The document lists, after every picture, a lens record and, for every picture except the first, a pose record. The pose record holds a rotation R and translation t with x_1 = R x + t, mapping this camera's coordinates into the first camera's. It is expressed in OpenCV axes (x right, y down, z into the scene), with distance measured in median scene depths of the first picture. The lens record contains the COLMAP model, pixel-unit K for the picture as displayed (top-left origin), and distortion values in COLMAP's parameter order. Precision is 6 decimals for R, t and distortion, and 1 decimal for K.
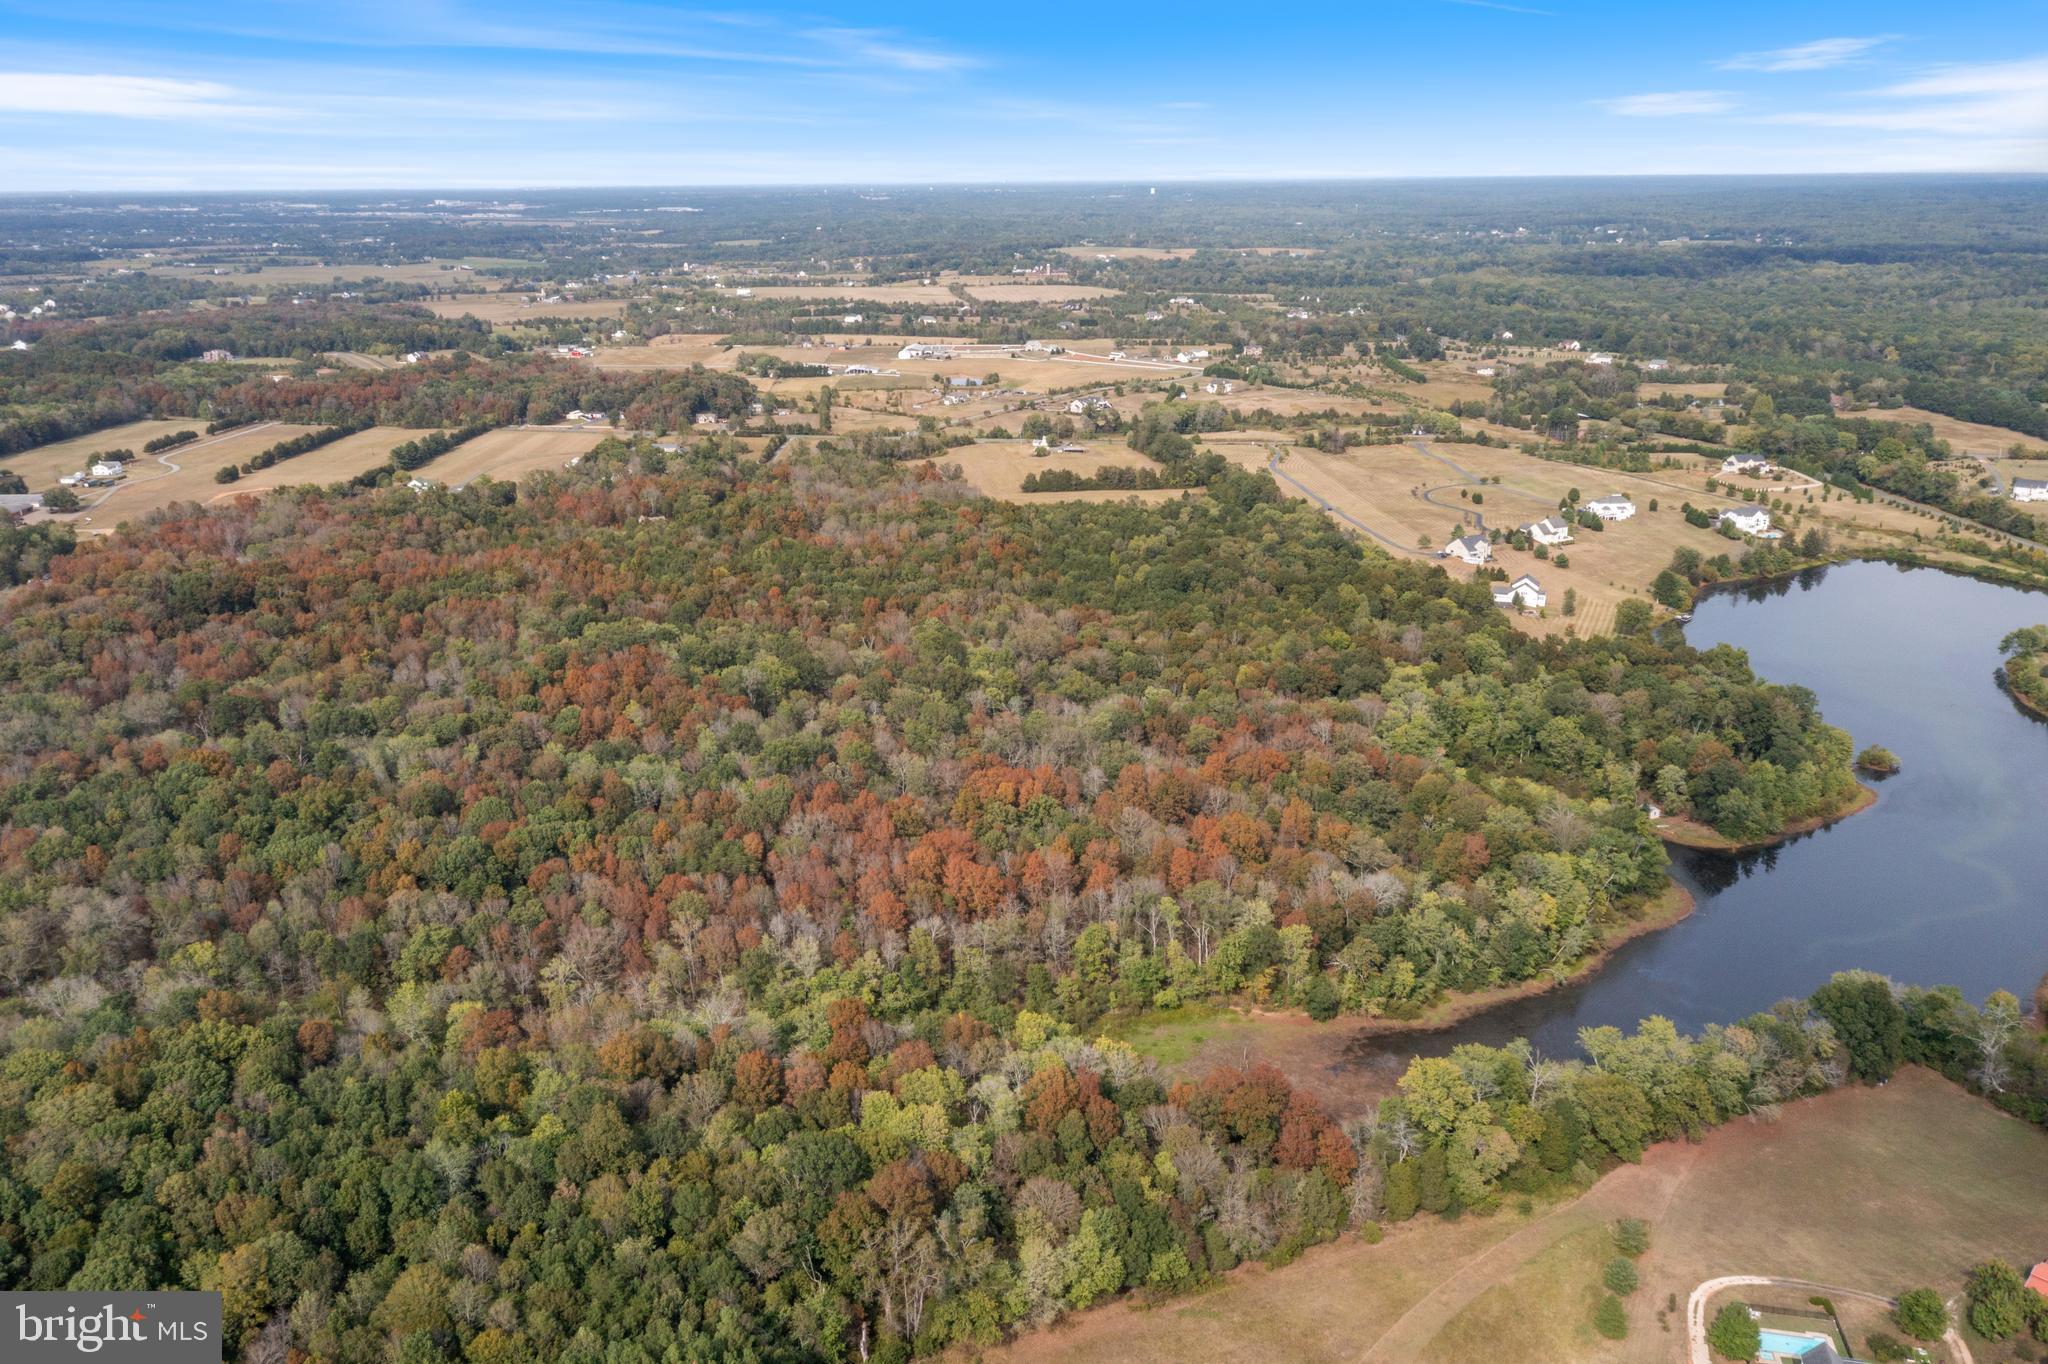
lens RADIAL K [[1622.2, 0, 1026.3], [0, 1622.2, 676.1], [0, 0, 1]] dist [-0.013942, 0.018894]
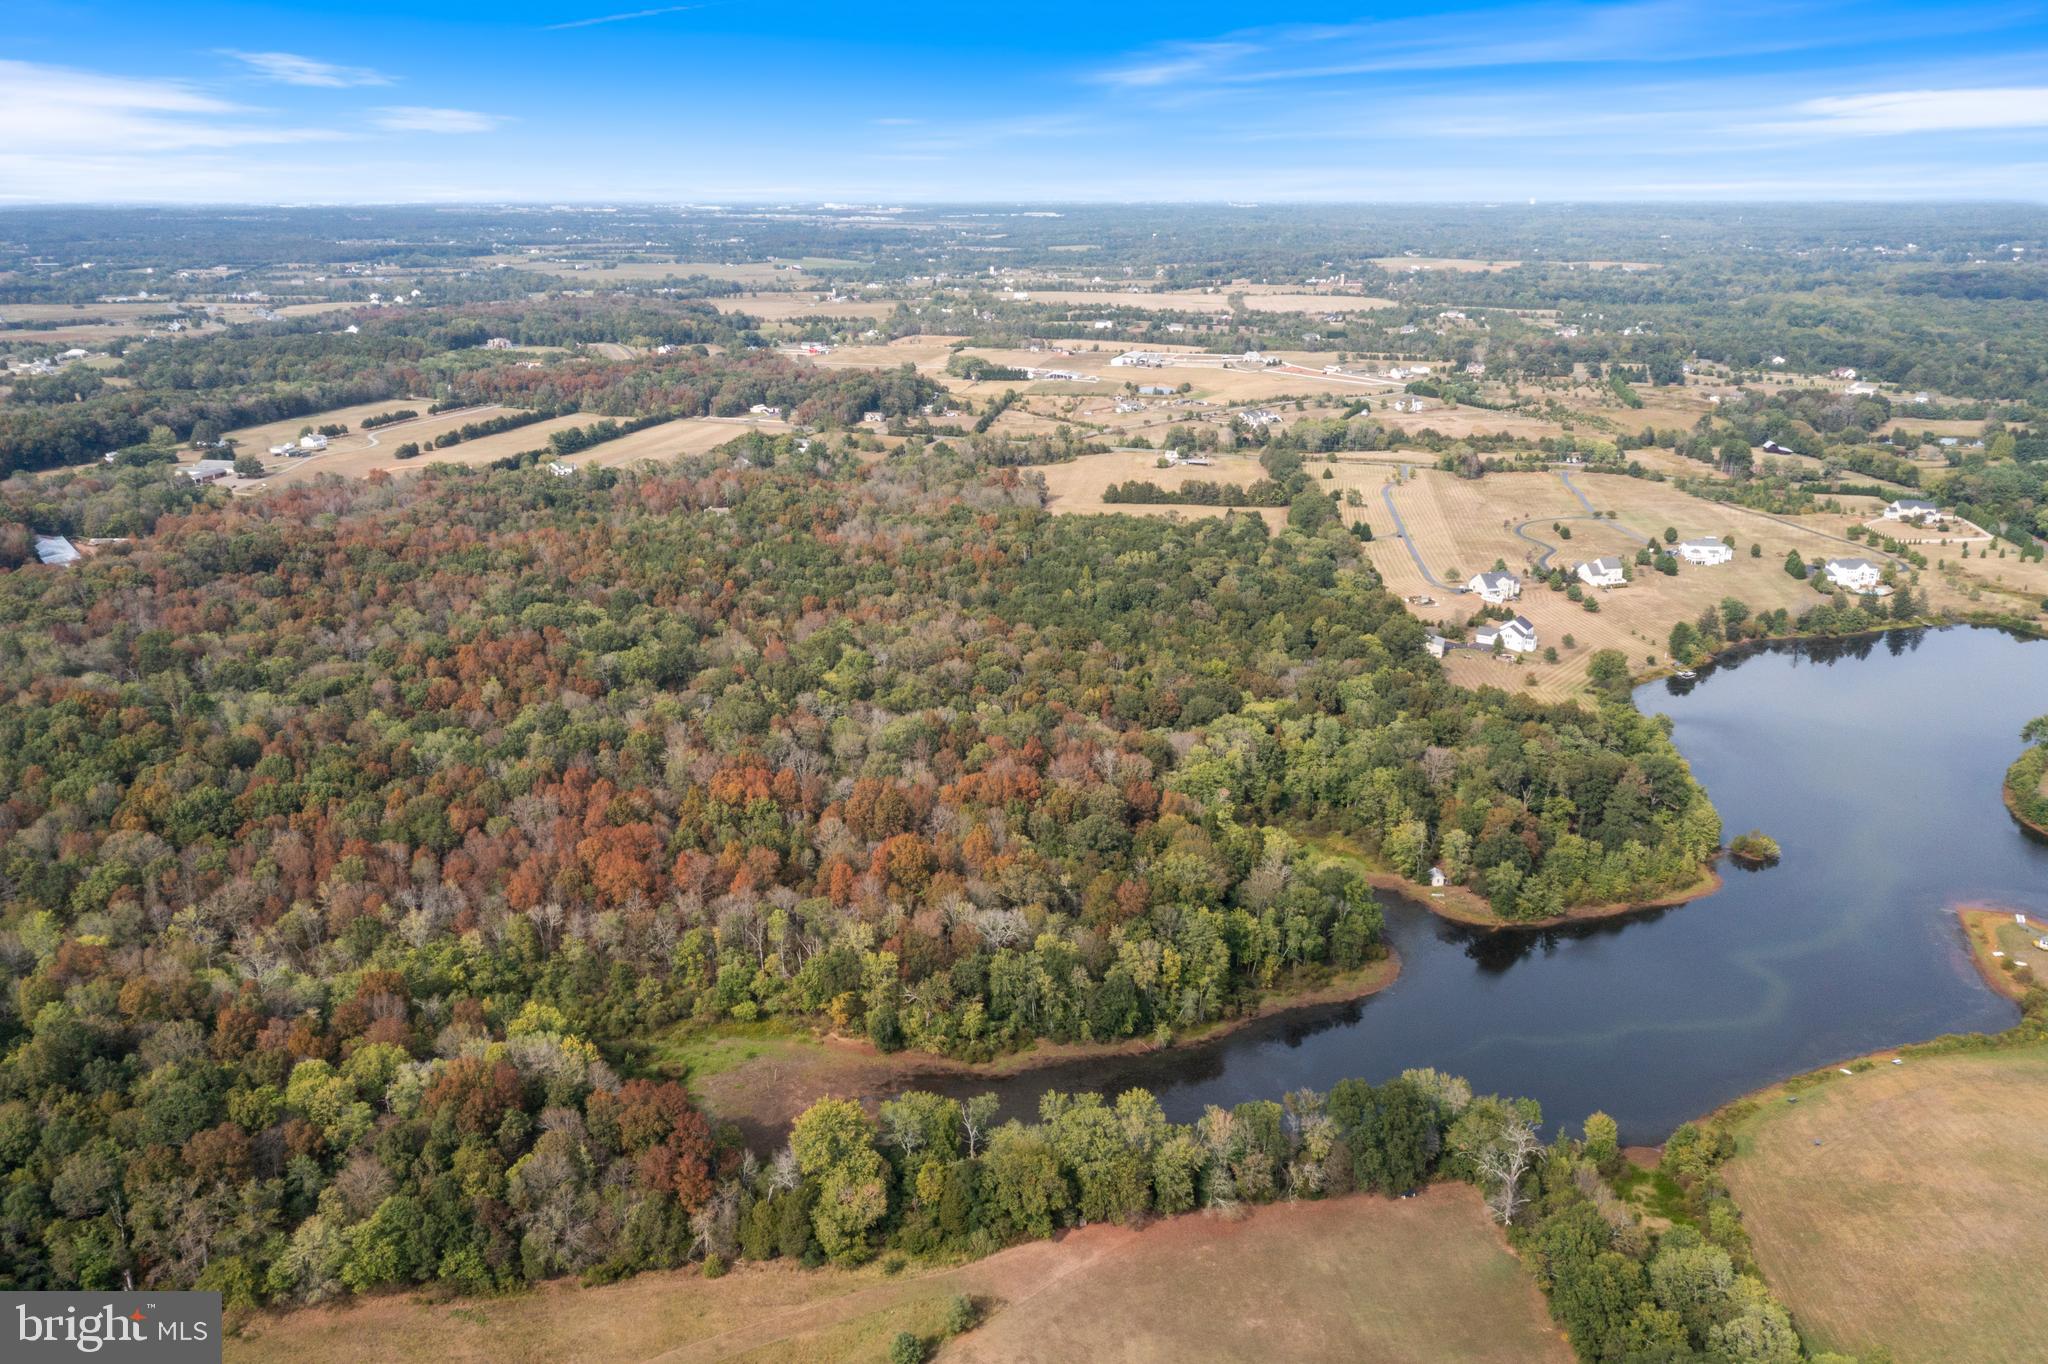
lens RADIAL K [[1622.2, 0, 1022.3], [0, 1622.2, 681.6], [0, 0, 1]] dist [-0.013942, 0.018894]
pose [[0.972529, 0.073707, -0.220804, 0.307258], [-0.073919, 0.997237, 0.007313, -0.014386], [0.220733, 0.009209, 0.975291, 0.047895]]
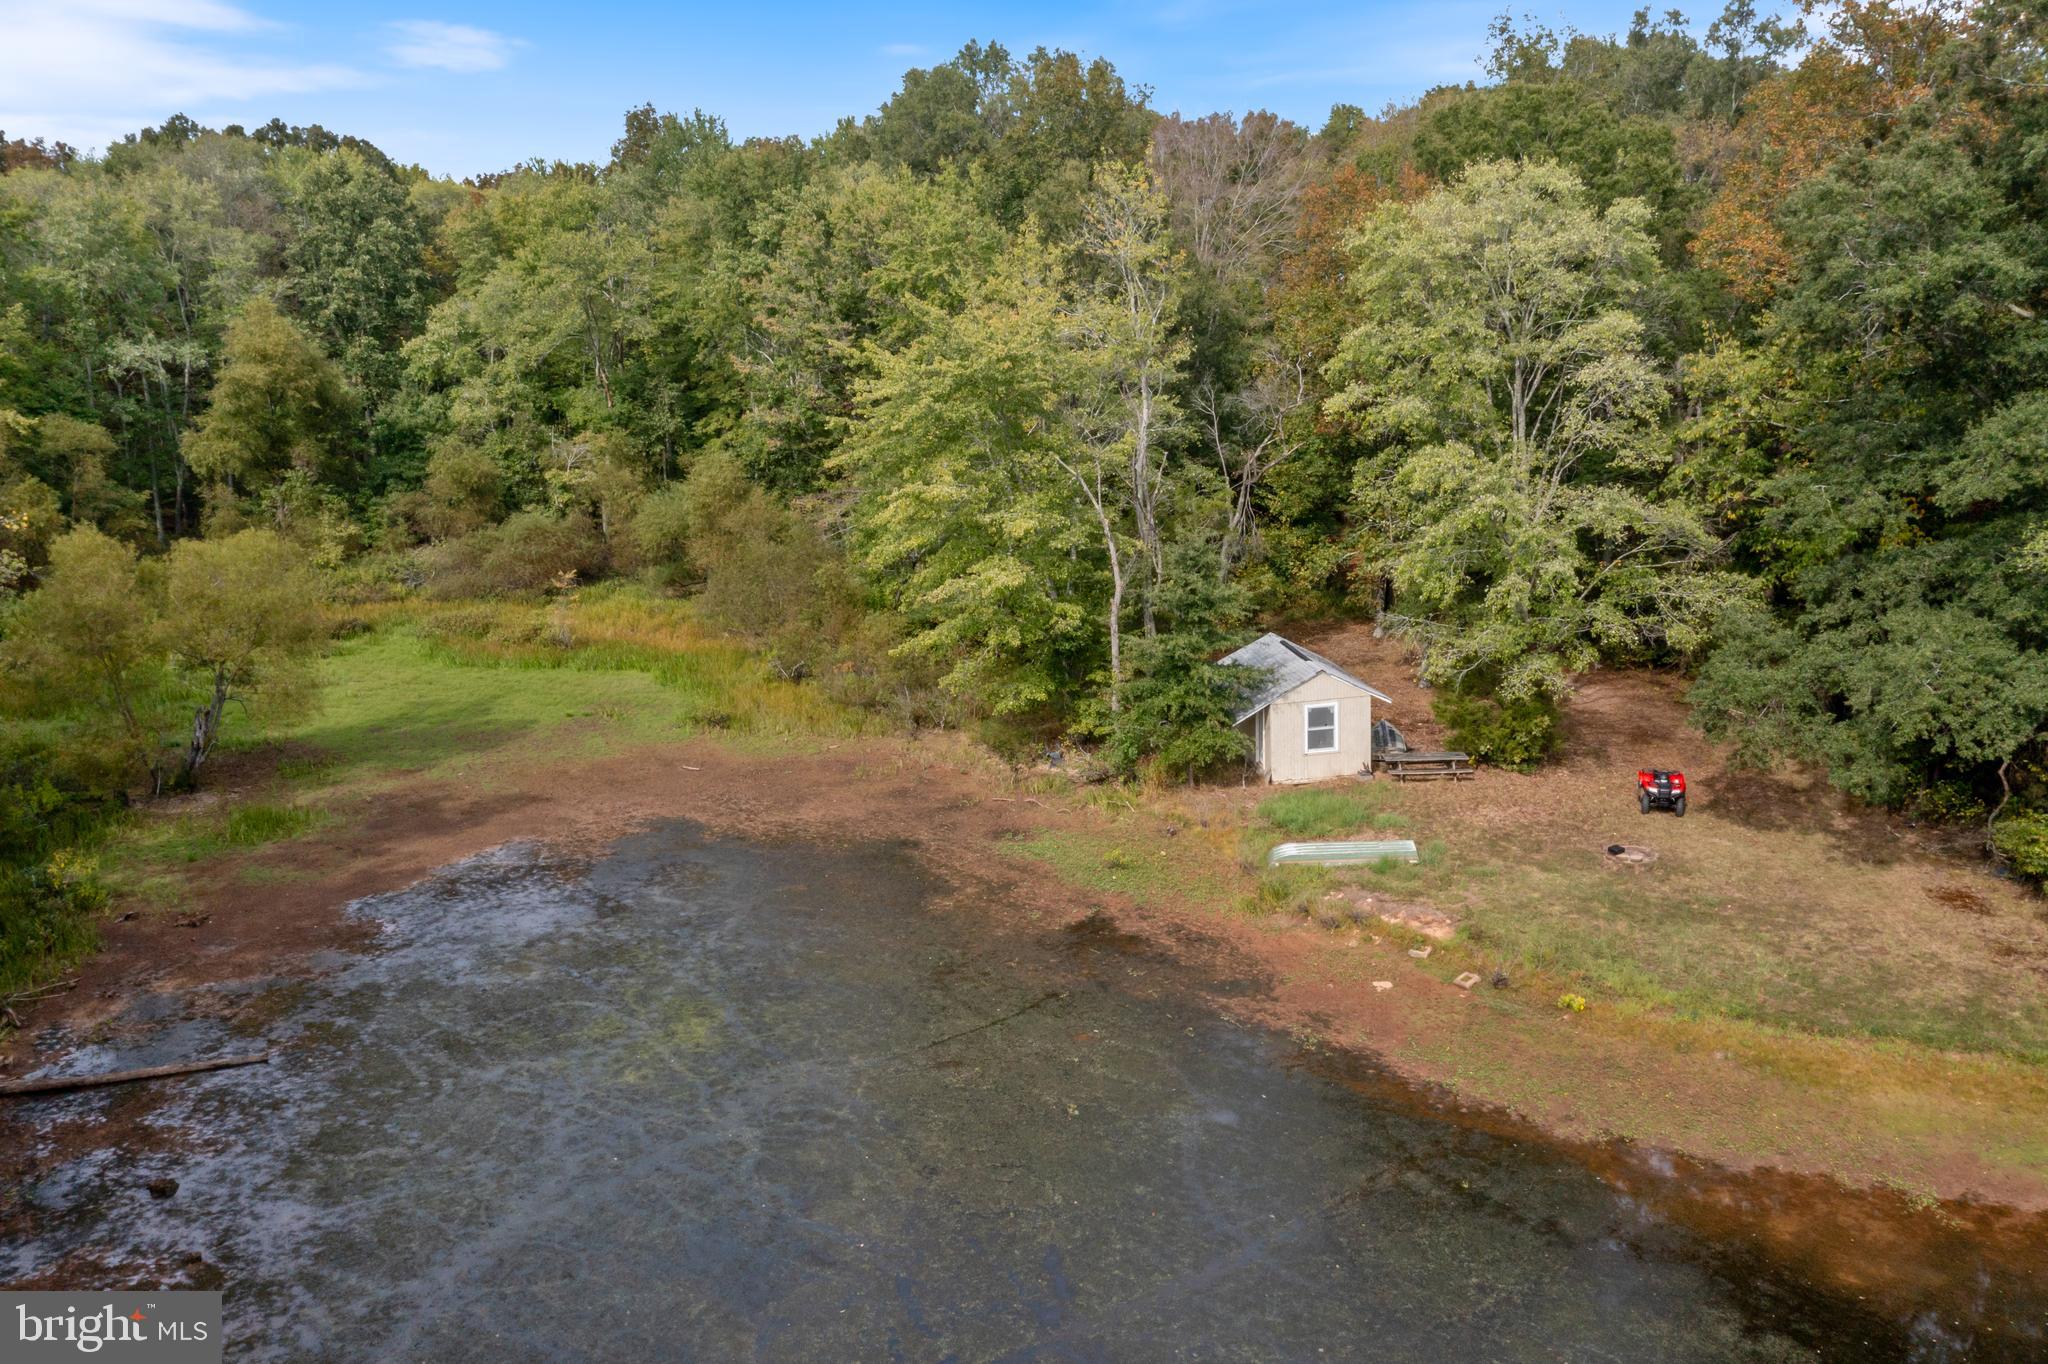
lens RADIAL K [[1622.2, 0, 1026.6], [0, 1622.2, 682.3], [0, 0, 1]] dist [-0.013942, 0.018894]
pose [[0.997153, 0.018677, -0.073058, 0.328932], [-0.023742, 0.997329, -0.069080, 0.077293], [0.071573, 0.070618, 0.994932, 0.789619]]
